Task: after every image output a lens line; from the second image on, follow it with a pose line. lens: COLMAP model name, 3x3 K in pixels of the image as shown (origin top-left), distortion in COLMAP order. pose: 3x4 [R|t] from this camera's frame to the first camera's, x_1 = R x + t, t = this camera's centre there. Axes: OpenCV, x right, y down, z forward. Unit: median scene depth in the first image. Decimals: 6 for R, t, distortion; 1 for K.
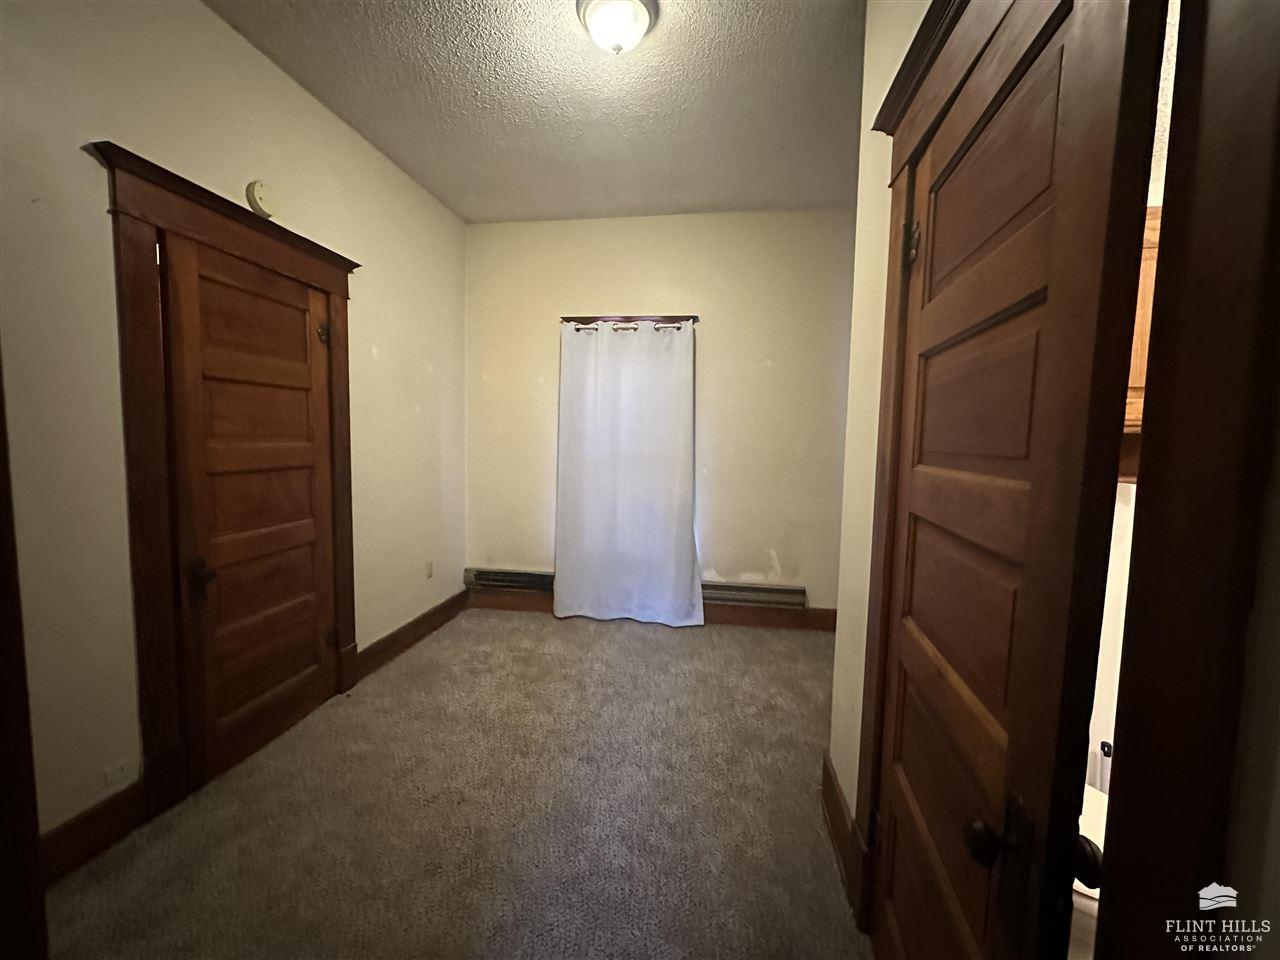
lens RADIAL K [[504.9, 0, 640.8], [0, 504.9, 474.7], [0, 0, 1]] dist [-0.002389, -0.000319]
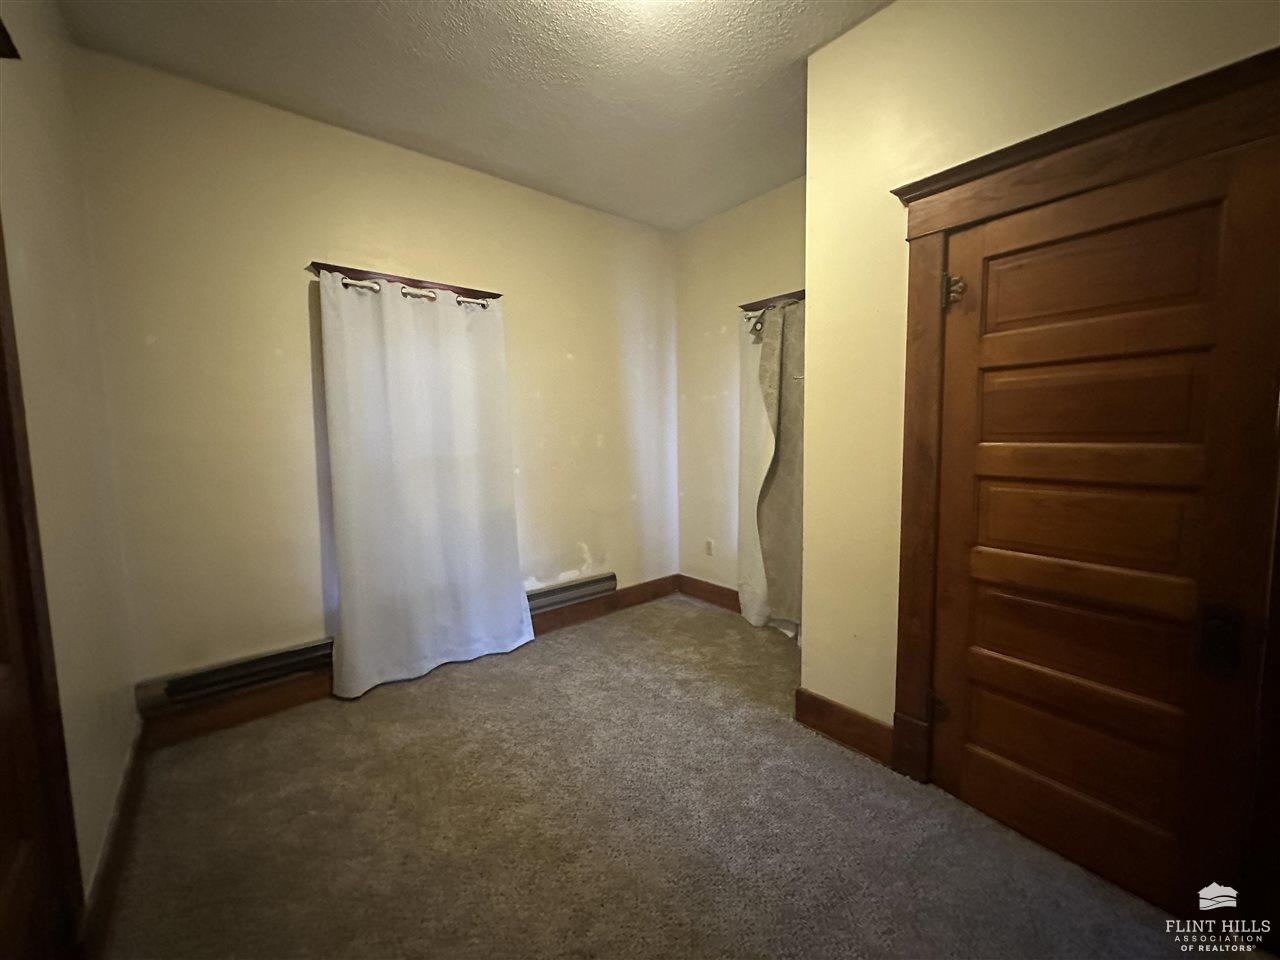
lens RADIAL K [[504.9, 0, 640.8], [0, 504.9, 474.7], [0, 0, 1]] dist [-0.002389, -0.000319]
pose [[0.672847, -0.091507, 0.734100, -0.388249], [0.081719, 0.995441, 0.049184, -0.026975], [-0.735254, 0.026897, 0.677257, 0.232385]]
